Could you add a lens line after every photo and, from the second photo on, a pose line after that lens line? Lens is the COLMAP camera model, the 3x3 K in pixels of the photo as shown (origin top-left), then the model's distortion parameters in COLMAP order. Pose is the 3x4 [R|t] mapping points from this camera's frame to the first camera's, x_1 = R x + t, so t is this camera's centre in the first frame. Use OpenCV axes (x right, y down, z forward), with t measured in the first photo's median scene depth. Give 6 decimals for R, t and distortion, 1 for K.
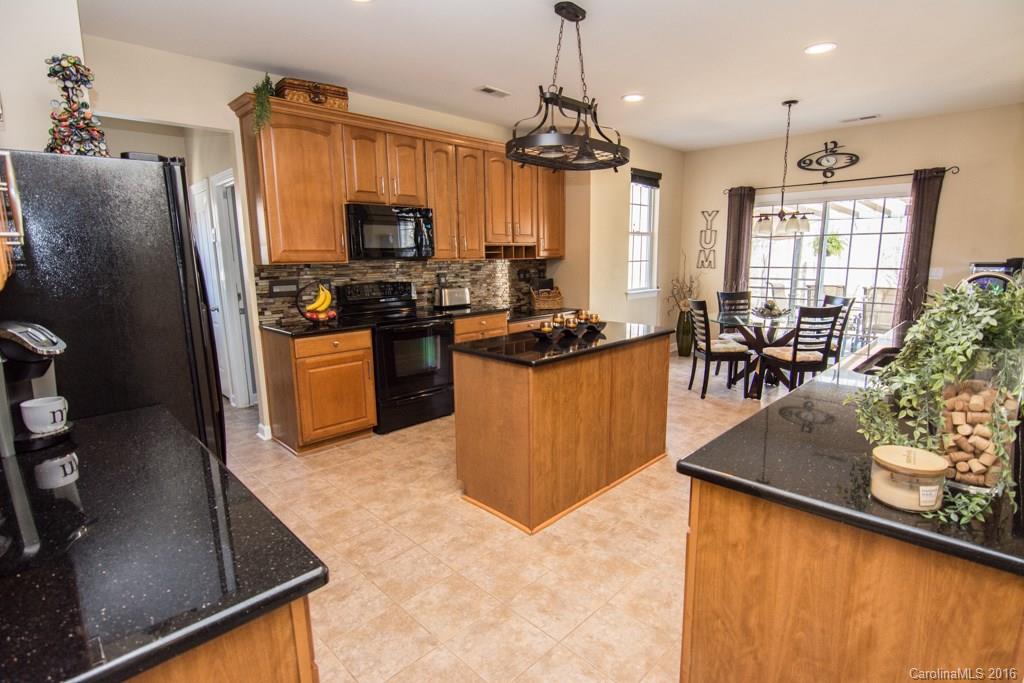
lens RADIAL K [[496.7, 0, 514.7], [0, 496.7, 342.7], [0, 0, 1]] dist [-0.008763, -0.001210]
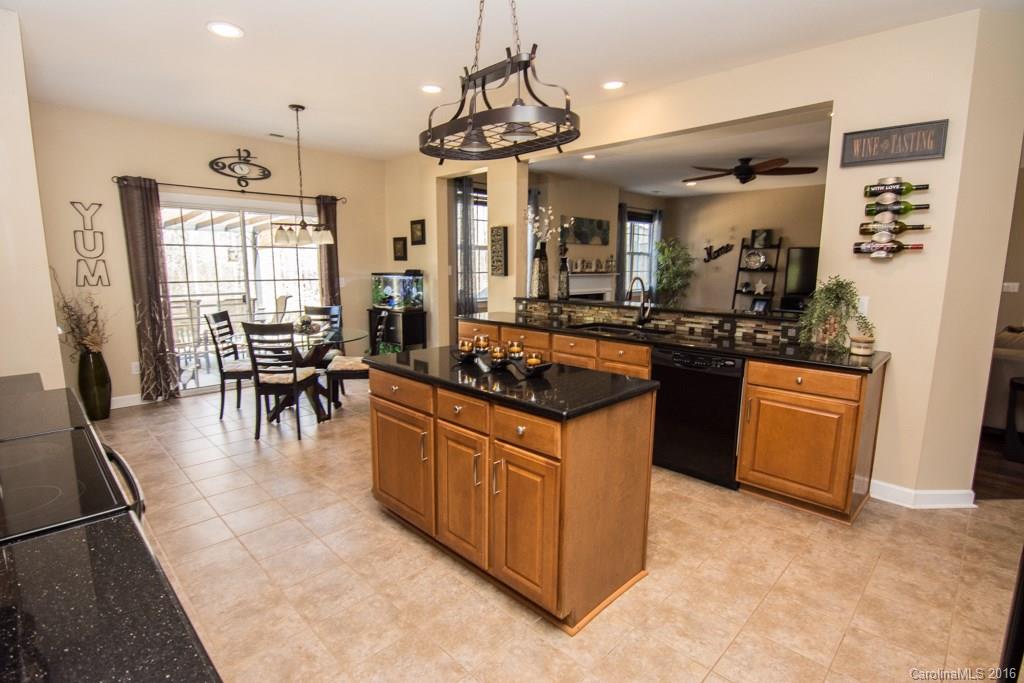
lens RADIAL K [[496.7, 0, 514.7], [0, 496.7, 342.7], [0, 0, 1]] dist [-0.008763, -0.001210]
pose [[-0.012790, -0.145318, 0.989302, -0.374148], [0.172094, 0.974300, 0.145339, -0.091803], [-0.984997, 0.172112, 0.012547, 0.539882]]
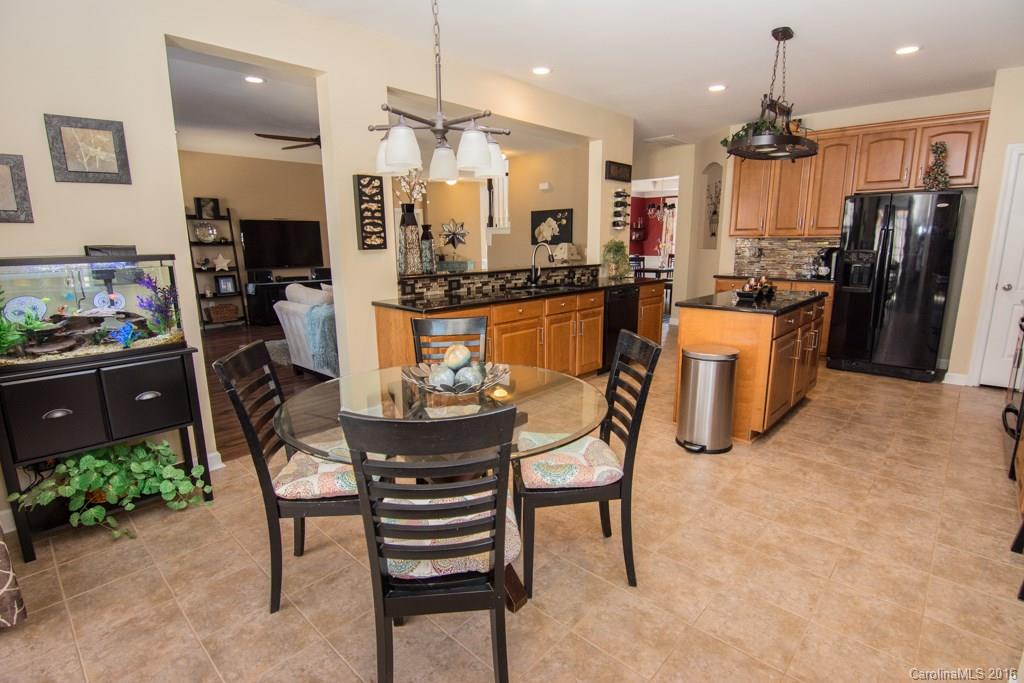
lens RADIAL K [[496.7, 0, 514.7], [0, 496.7, 342.7], [0, 0, 1]] dist [-0.008763, -0.001210]
pose [[-0.999051, 0.027935, -0.033416, 0.436541], [0.013467, 0.927752, 0.372955, -0.212194], [0.041420, 0.372151, -0.927248, 1.226974]]
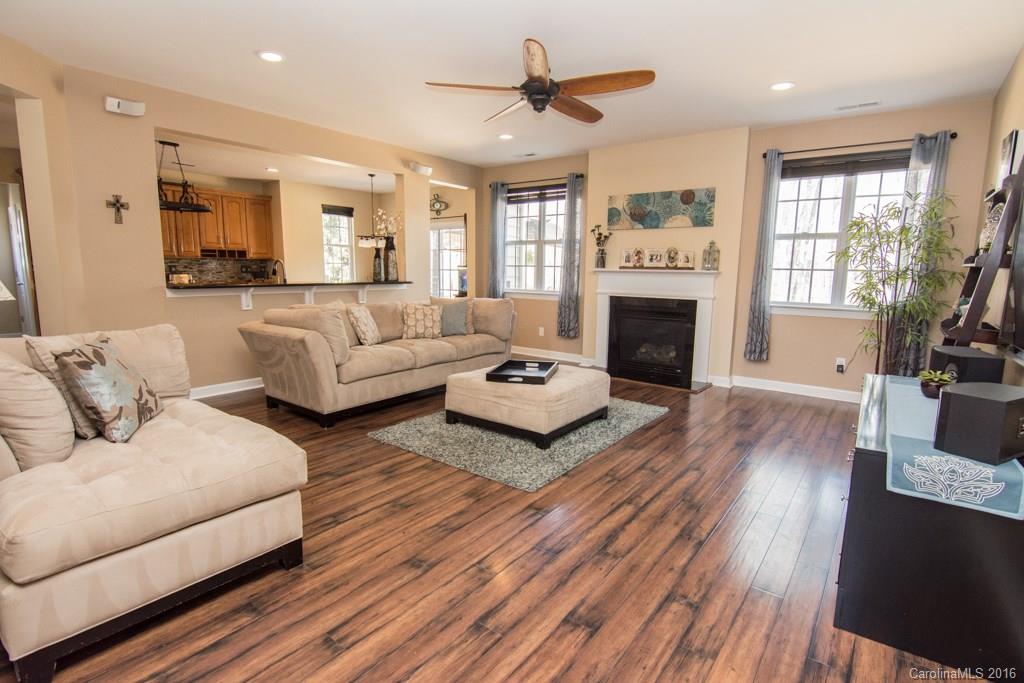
lens RADIAL K [[496.7, 0, 514.7], [0, 496.7, 342.7], [0, 0, 1]] dist [-0.008763, -0.001210]
pose [[0.990528, 0.004983, 0.137219, 0.682462], [-0.000928, 0.999561, -0.029603, 0.150302], [-0.137306, 0.029195, 0.990098, -0.705214]]
